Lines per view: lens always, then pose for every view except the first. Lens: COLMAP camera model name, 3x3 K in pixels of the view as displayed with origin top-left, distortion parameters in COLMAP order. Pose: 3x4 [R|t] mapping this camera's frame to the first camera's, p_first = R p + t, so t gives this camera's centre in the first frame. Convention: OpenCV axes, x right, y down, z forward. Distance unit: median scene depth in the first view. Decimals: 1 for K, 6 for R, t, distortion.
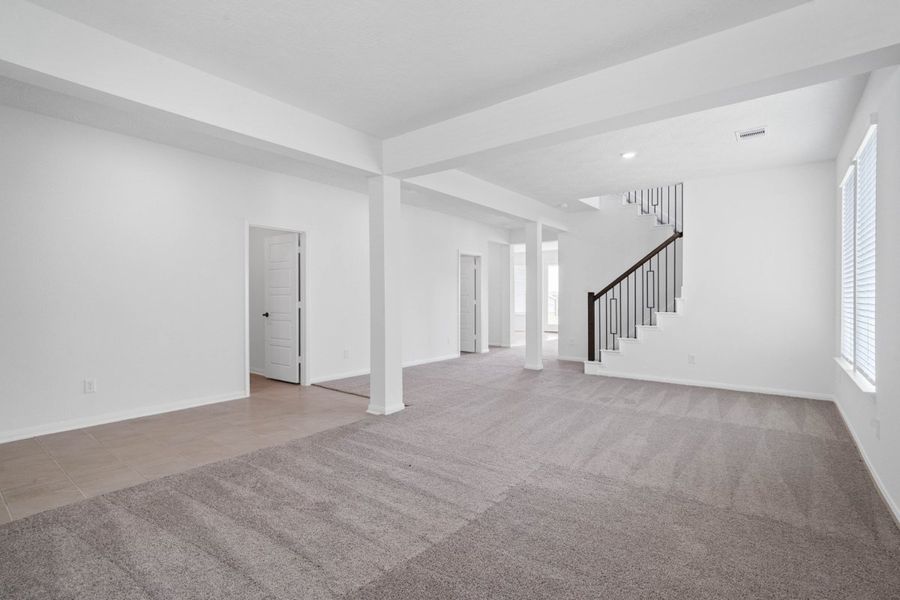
lens RADIAL K [[429.1, 0, 448.6], [0, 429.1, 299.1], [0, 0, 1]] dist [0.003604, 0.000067]
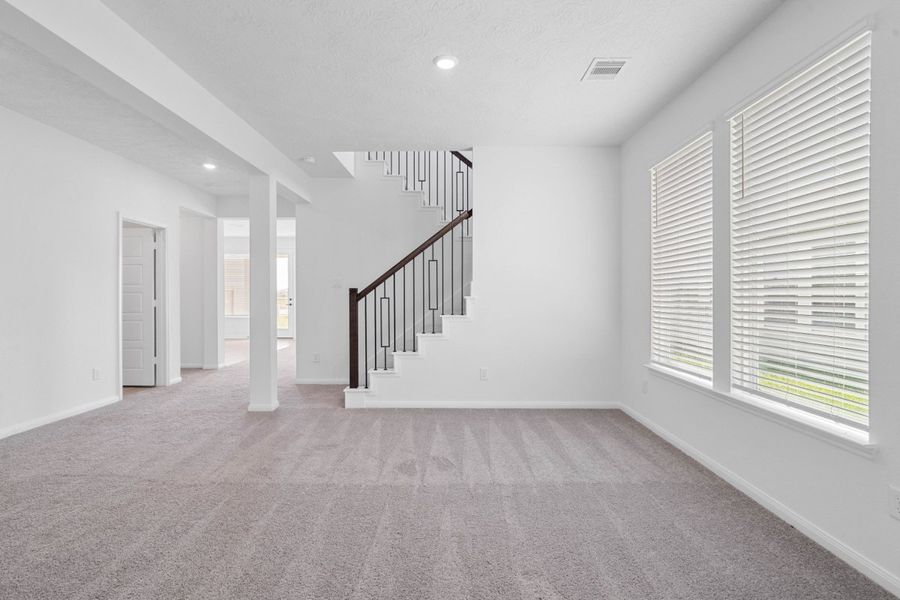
lens RADIAL K [[429.1, 0, 446.4], [0, 429.1, 296.1], [0, 0, 1]] dist [0.003604, 0.000067]
pose [[0.799790, -0.001109, 0.600279, 0.036428], [0.002013, 0.999998, -0.000835, -0.002279], [-0.600277, 0.001876, 0.799790, 0.357489]]
